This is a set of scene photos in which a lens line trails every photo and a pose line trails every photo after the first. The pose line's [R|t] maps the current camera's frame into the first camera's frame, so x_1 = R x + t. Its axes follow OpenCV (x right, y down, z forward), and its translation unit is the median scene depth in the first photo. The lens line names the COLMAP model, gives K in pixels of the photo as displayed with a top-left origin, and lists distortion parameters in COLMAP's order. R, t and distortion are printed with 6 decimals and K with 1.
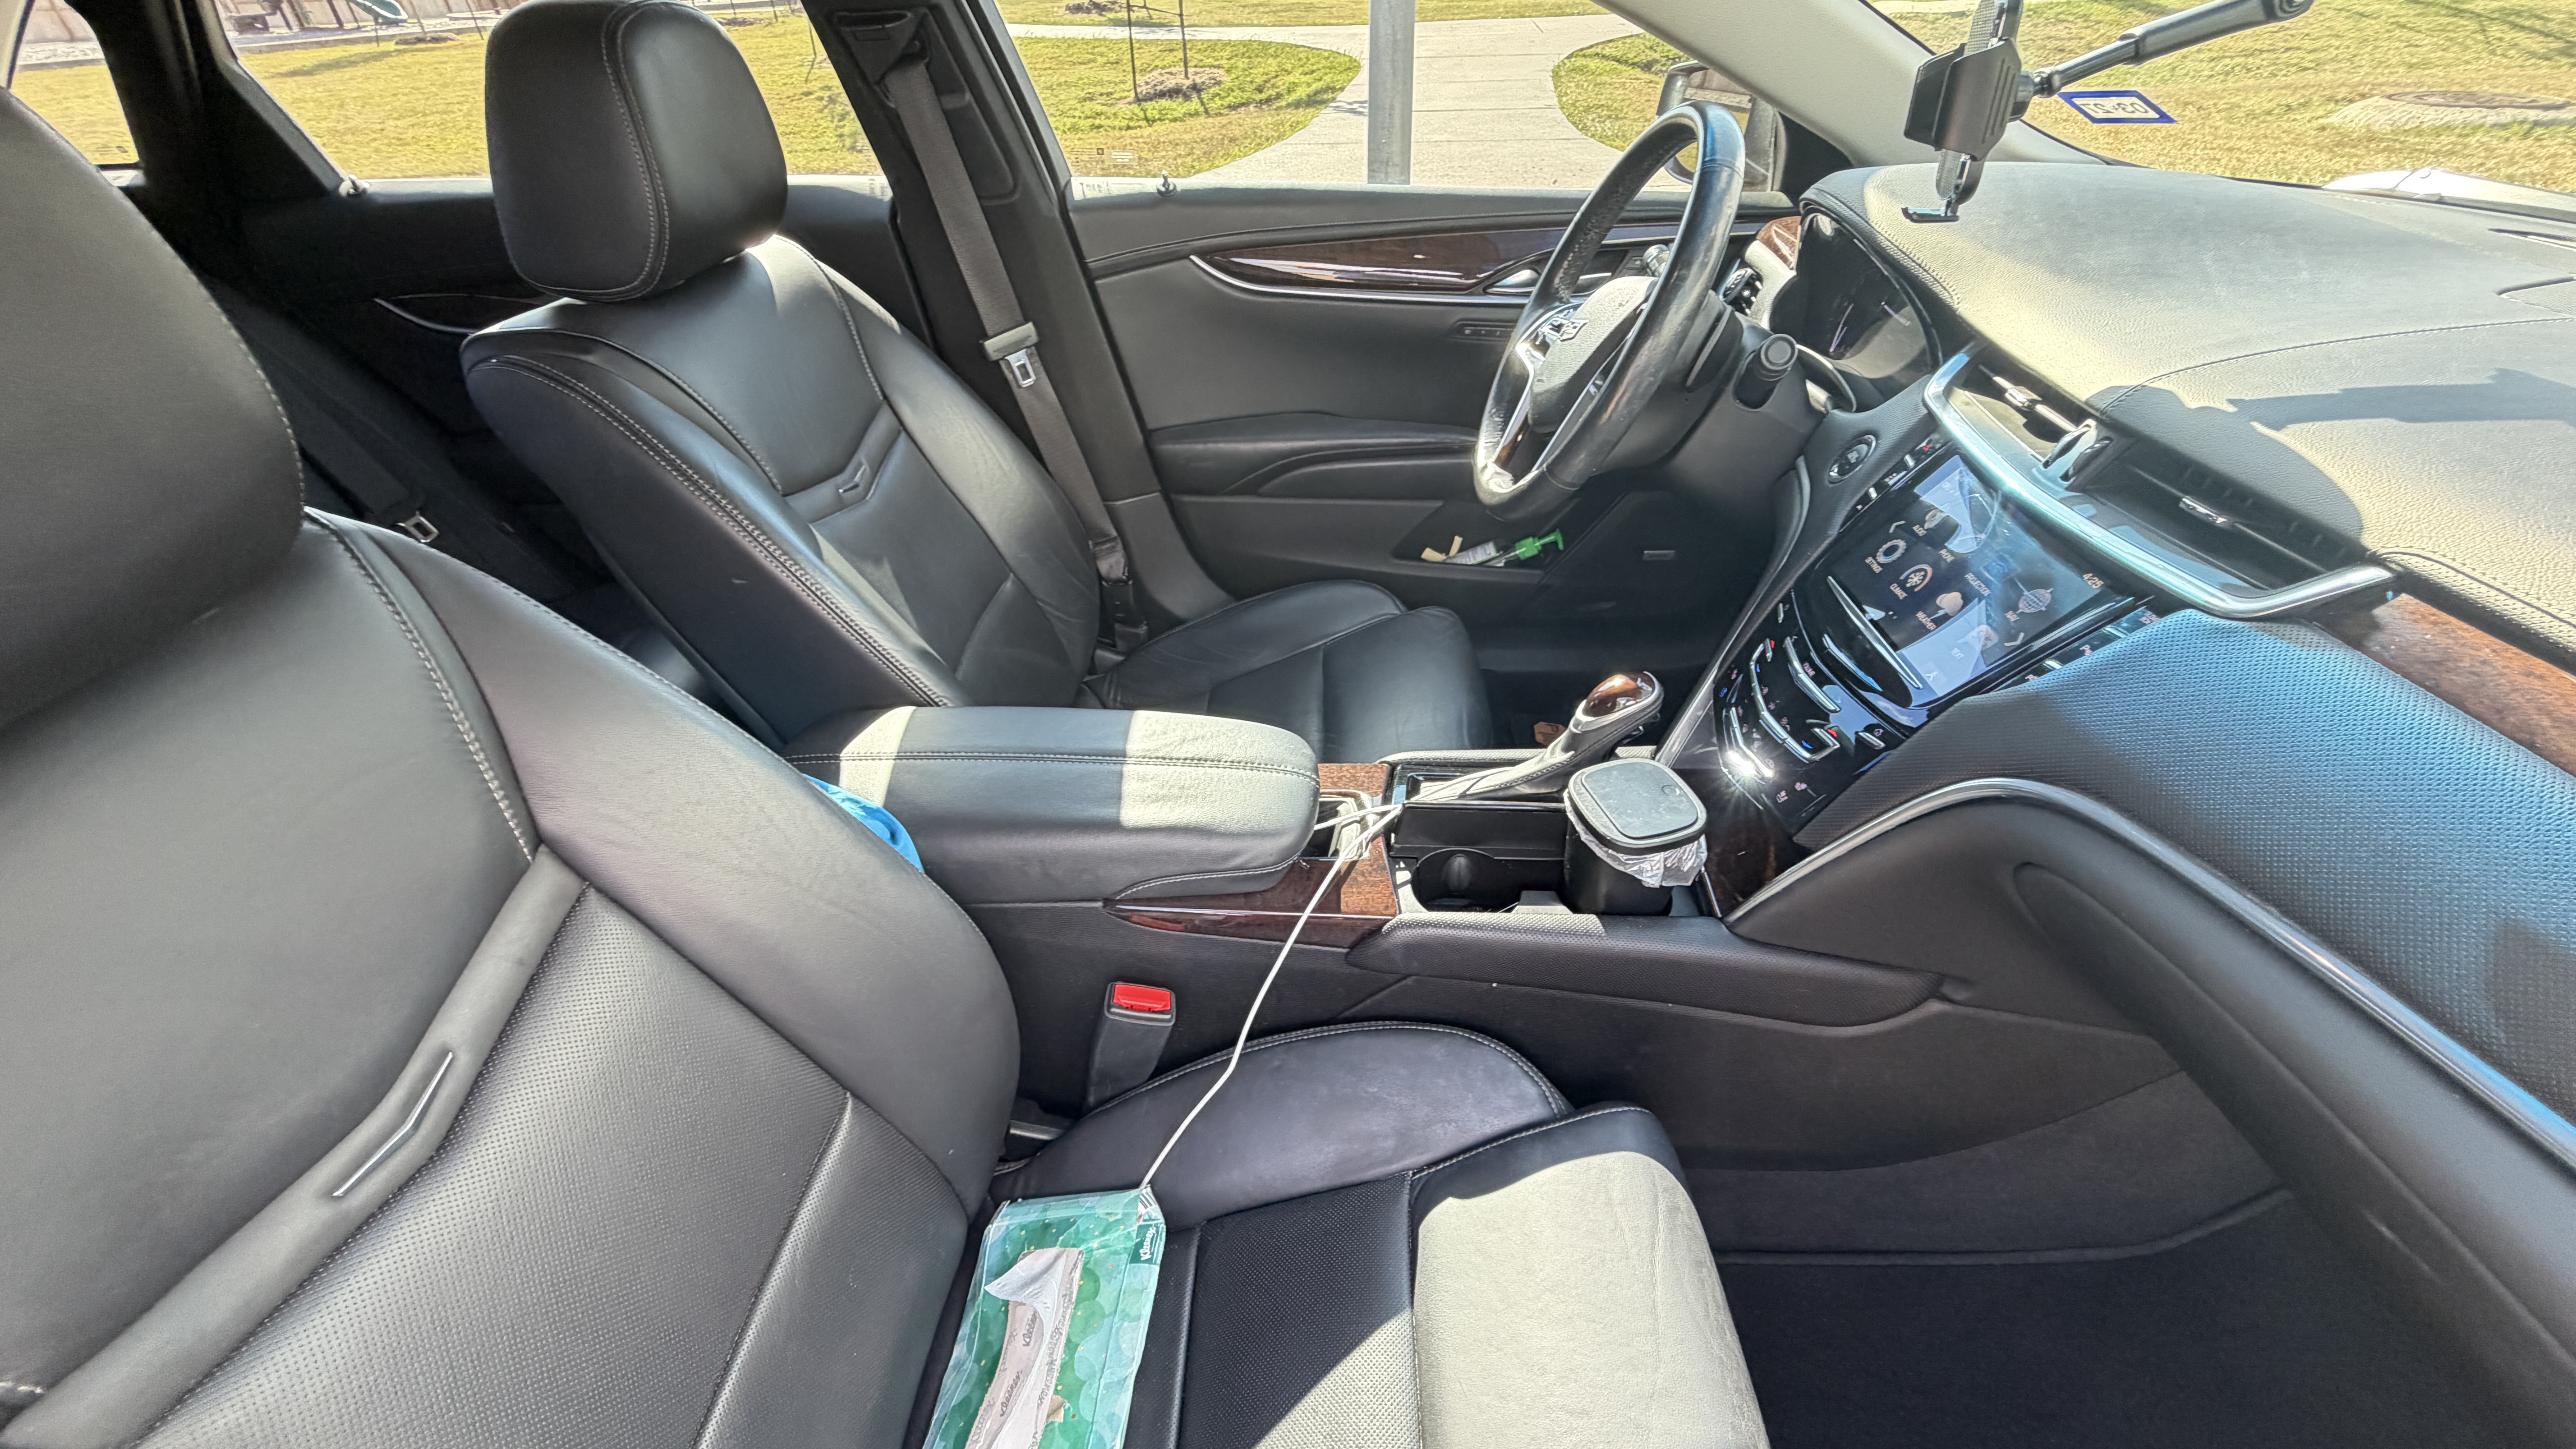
lens RADIAL K [[1027.7, 0, 1283.2], [0, 1027.7, 718.7], [0, 0, 1]] dist [-0.001185, 0.000433]
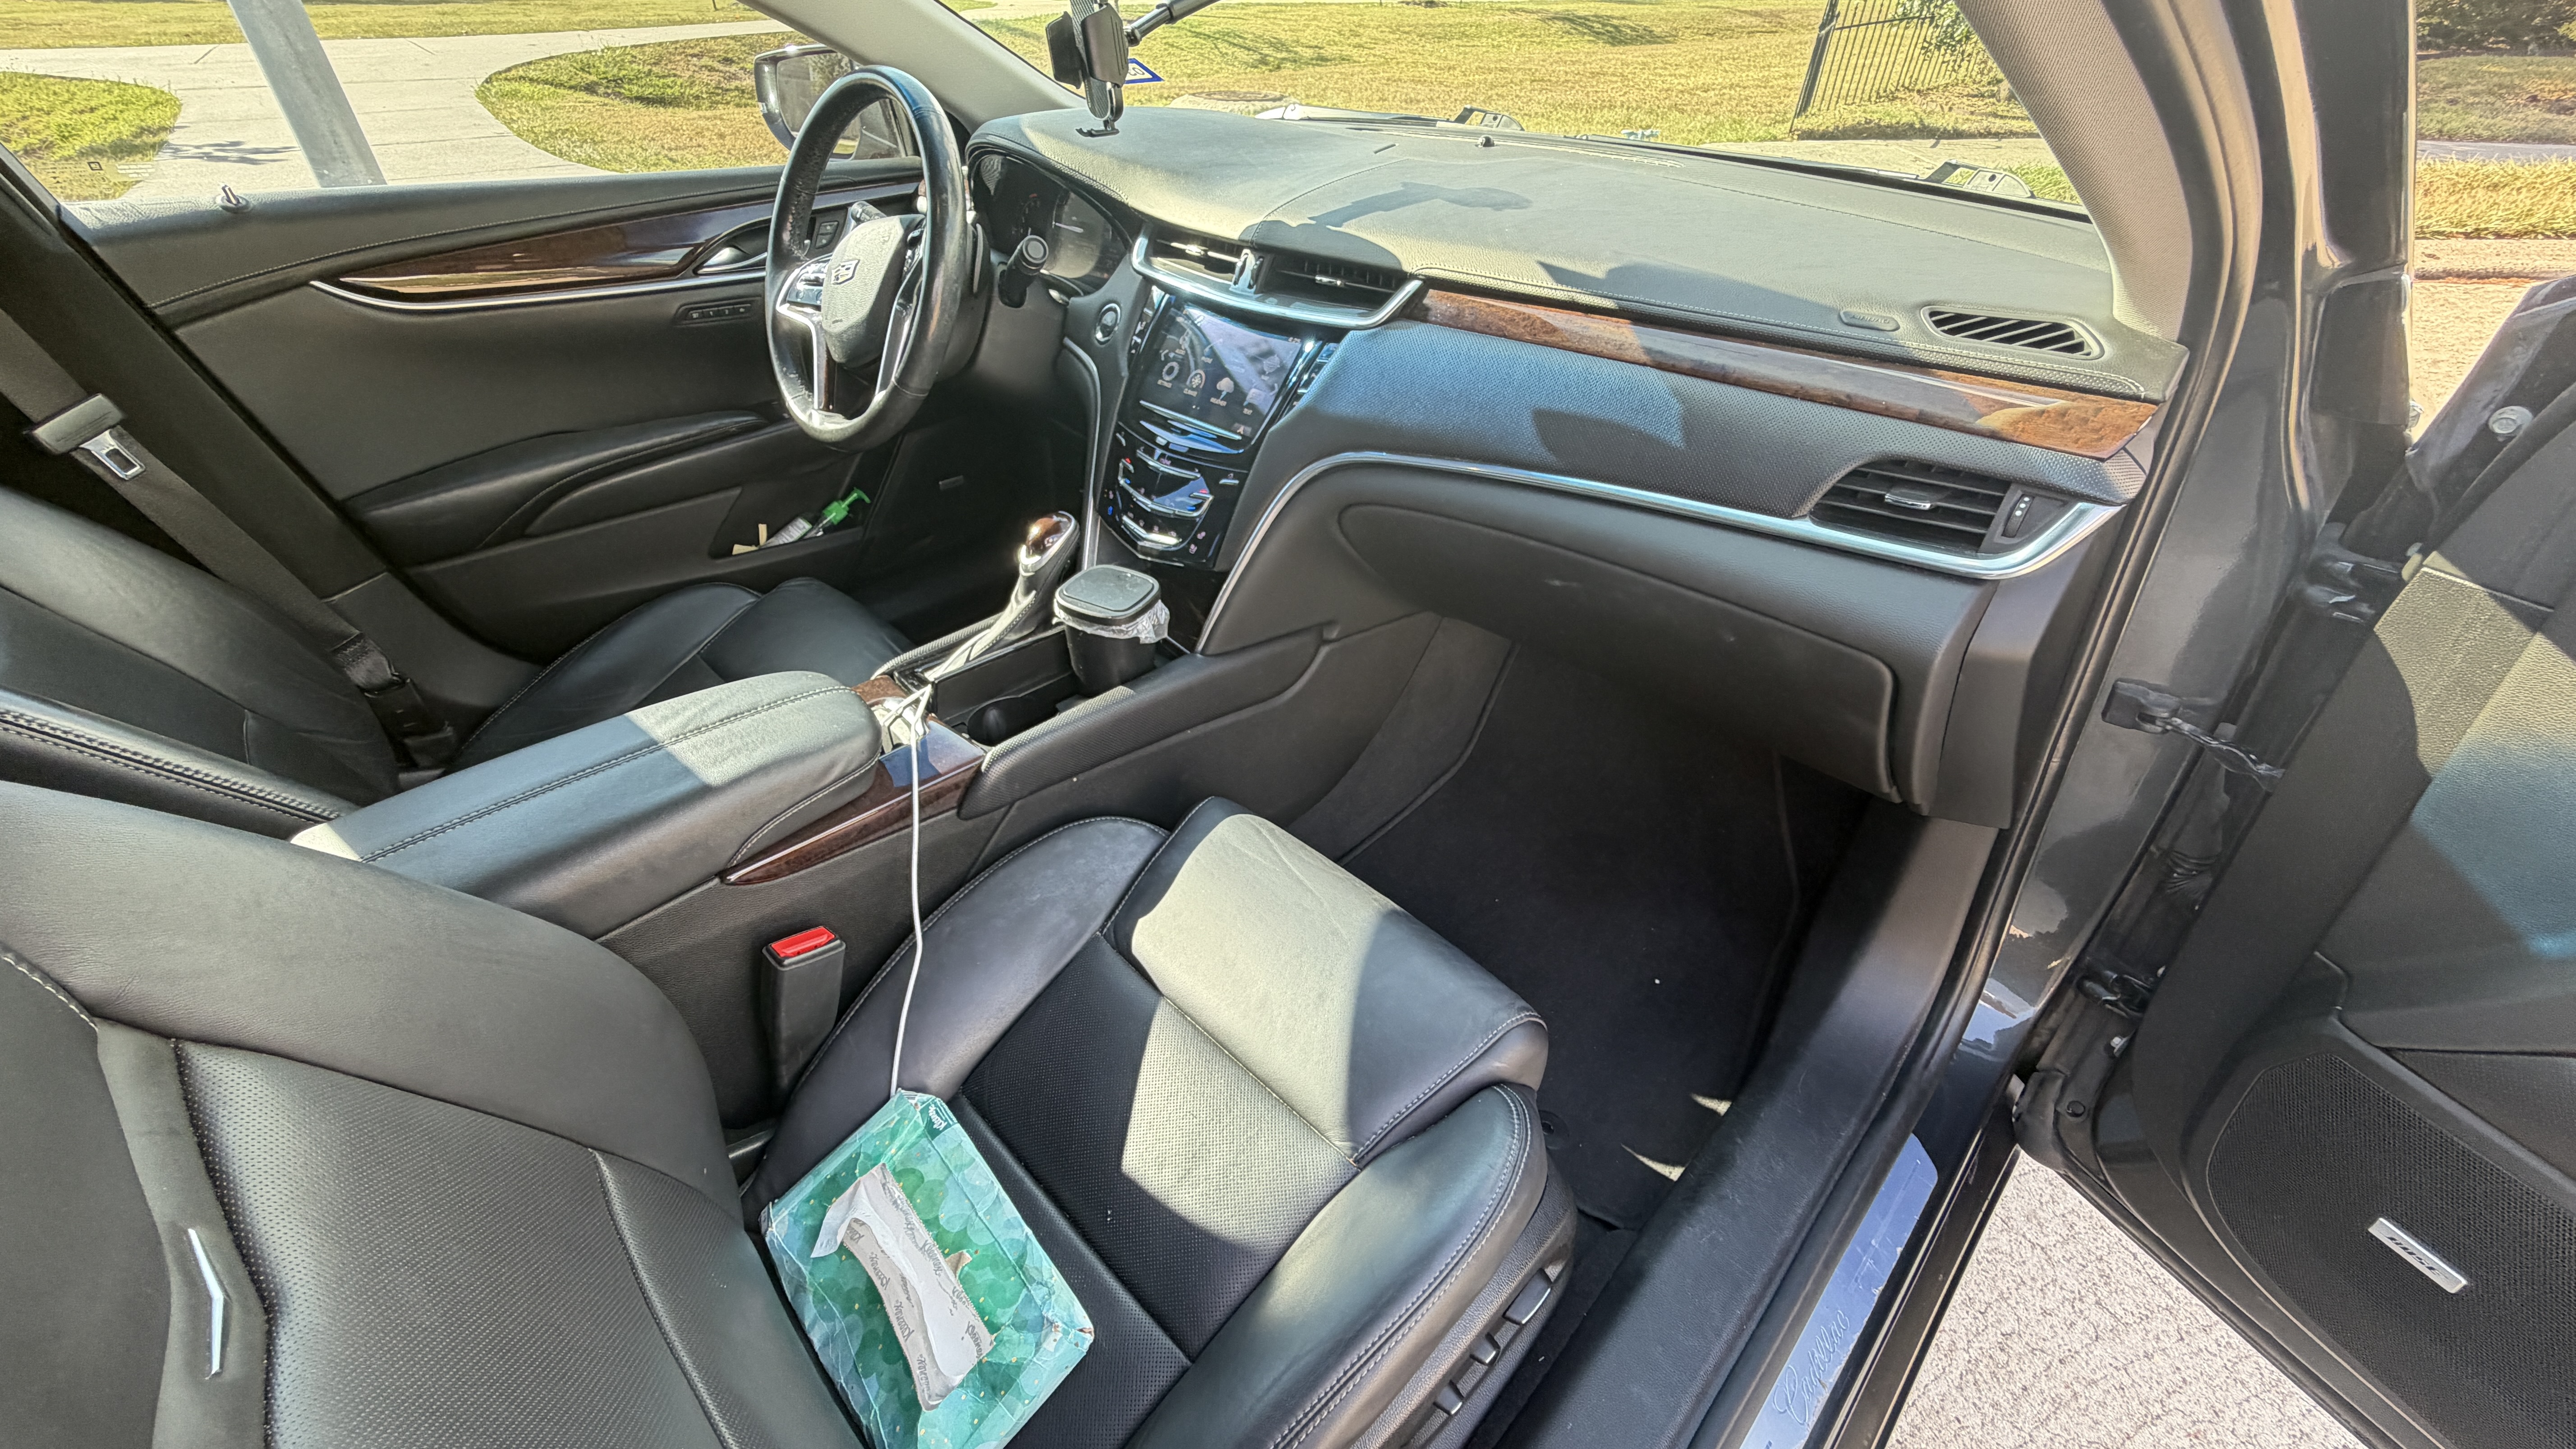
lens RADIAL K [[1027.7, 0, 1283.2], [0, 1027.7, 718.7], [0, 0, 1]] dist [-0.001185, 0.000433]
pose [[0.675804, -0.405950, 0.615219, -0.347535], [0.415612, 0.899197, 0.136791, 0.130930], [-0.608733, 0.163249, 0.776398, -0.106257]]
